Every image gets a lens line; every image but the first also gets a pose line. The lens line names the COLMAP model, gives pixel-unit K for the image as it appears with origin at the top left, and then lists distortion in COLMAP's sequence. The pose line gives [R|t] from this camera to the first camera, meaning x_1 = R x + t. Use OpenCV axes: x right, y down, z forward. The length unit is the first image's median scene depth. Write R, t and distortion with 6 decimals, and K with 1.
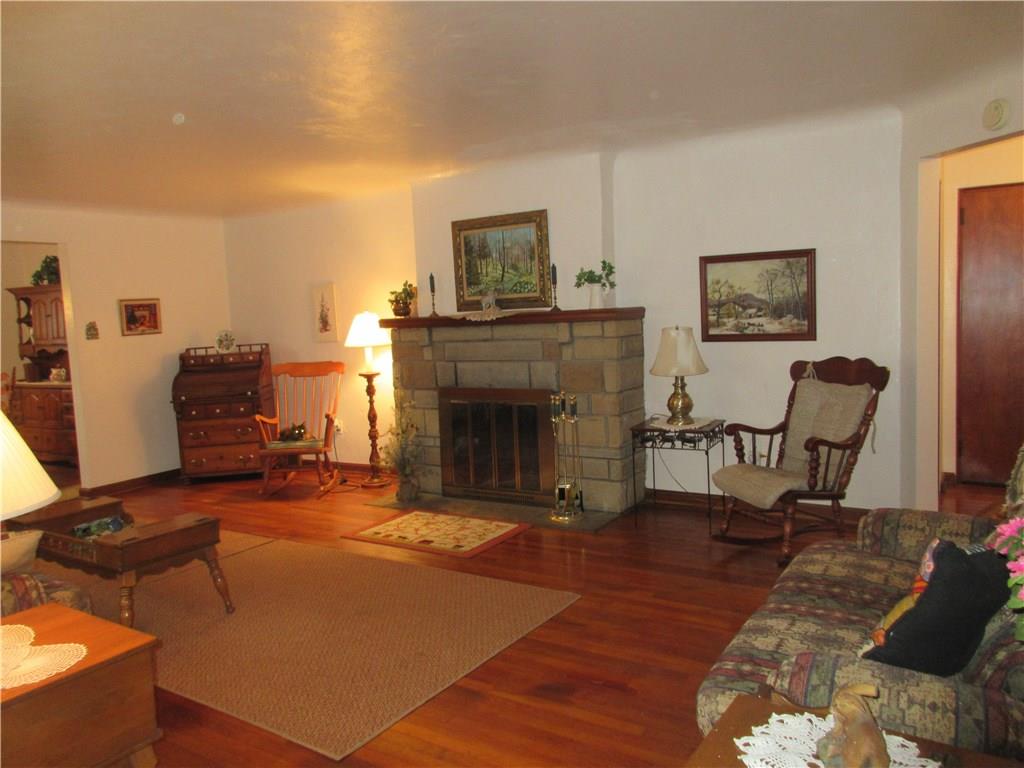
lens RADIAL K [[758.6, 0, 512.0], [0, 758.6, 384.0], [0, 0, 1]] dist [0.008670, -0.003512]
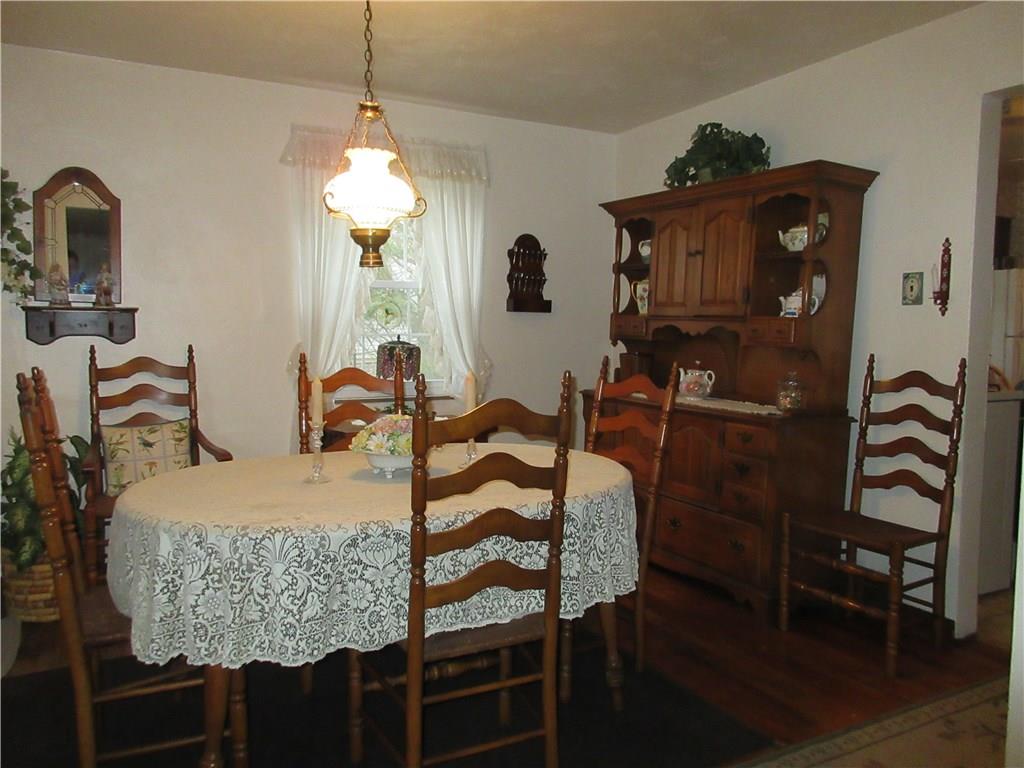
lens RADIAL K [[758.6, 0, 512.0], [0, 758.6, 384.0], [0, 0, 1]] dist [0.008670, -0.003512]
pose [[0.870950, 0.088307, -0.483372, -0.707040], [-0.089739, 0.995760, 0.020221, -0.015716], [0.483108, 0.025766, 0.875182, 0.811232]]
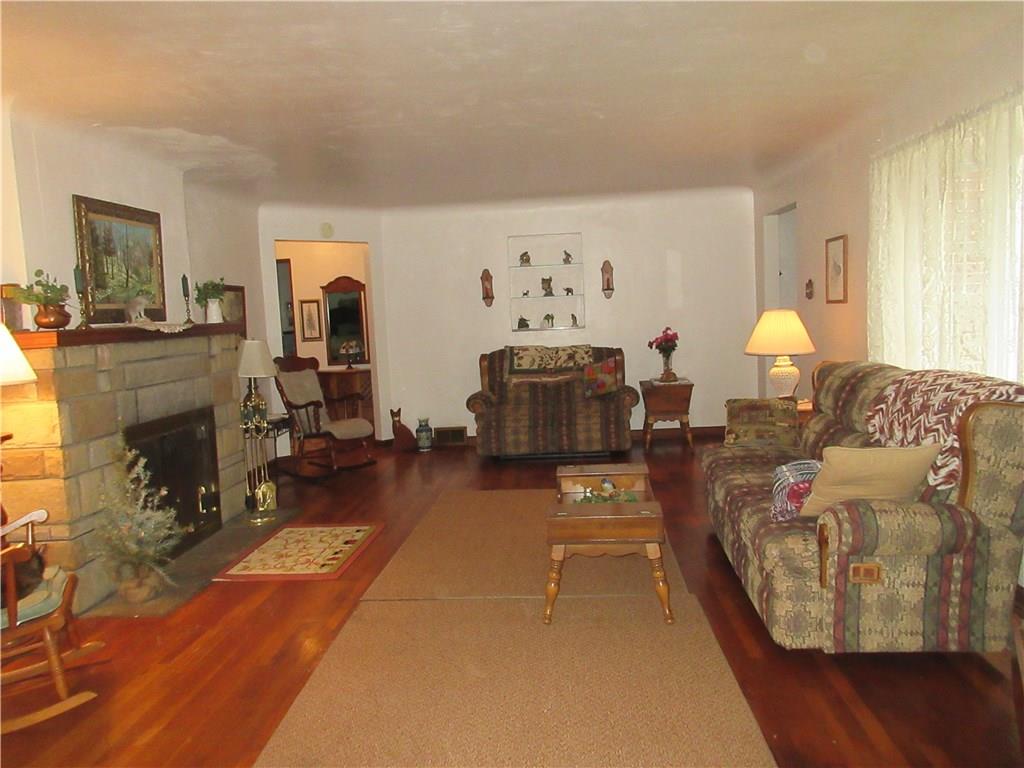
lens RADIAL K [[791.5, 0, 512.0], [0, 791.5, 384.0], [0, 0, 1]] dist [0.001071, -0.000298]
pose [[-0.470789, -0.011642, 0.882169, -0.931646], [0.155319, 0.983202, 0.095864, -0.051435], [-0.868466, 0.182150, -0.461072, 1.038329]]
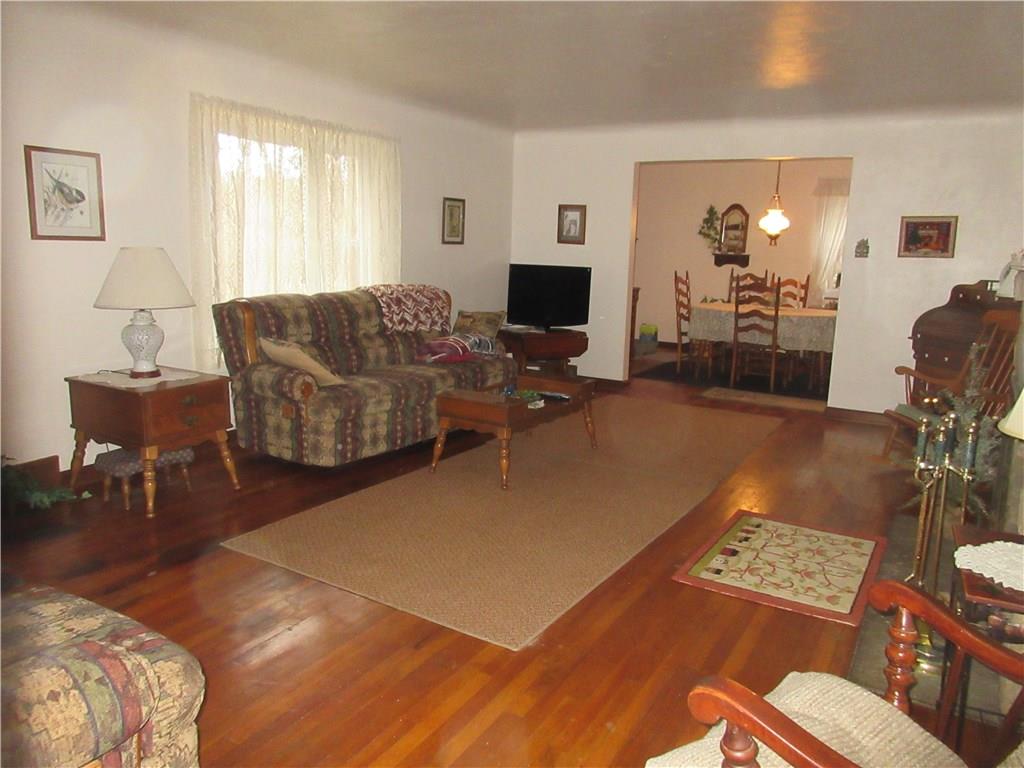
lens RADIAL K [[758.6, 0, 512.0], [0, 758.6, 384.0], [0, 0, 1]] dist [0.008670, -0.003512]
pose [[0.039232, 0.228226, -0.972817, 0.457536], [-0.129165, 0.966557, 0.221548, -0.069242], [0.990847, 0.116962, 0.067399, 0.598036]]
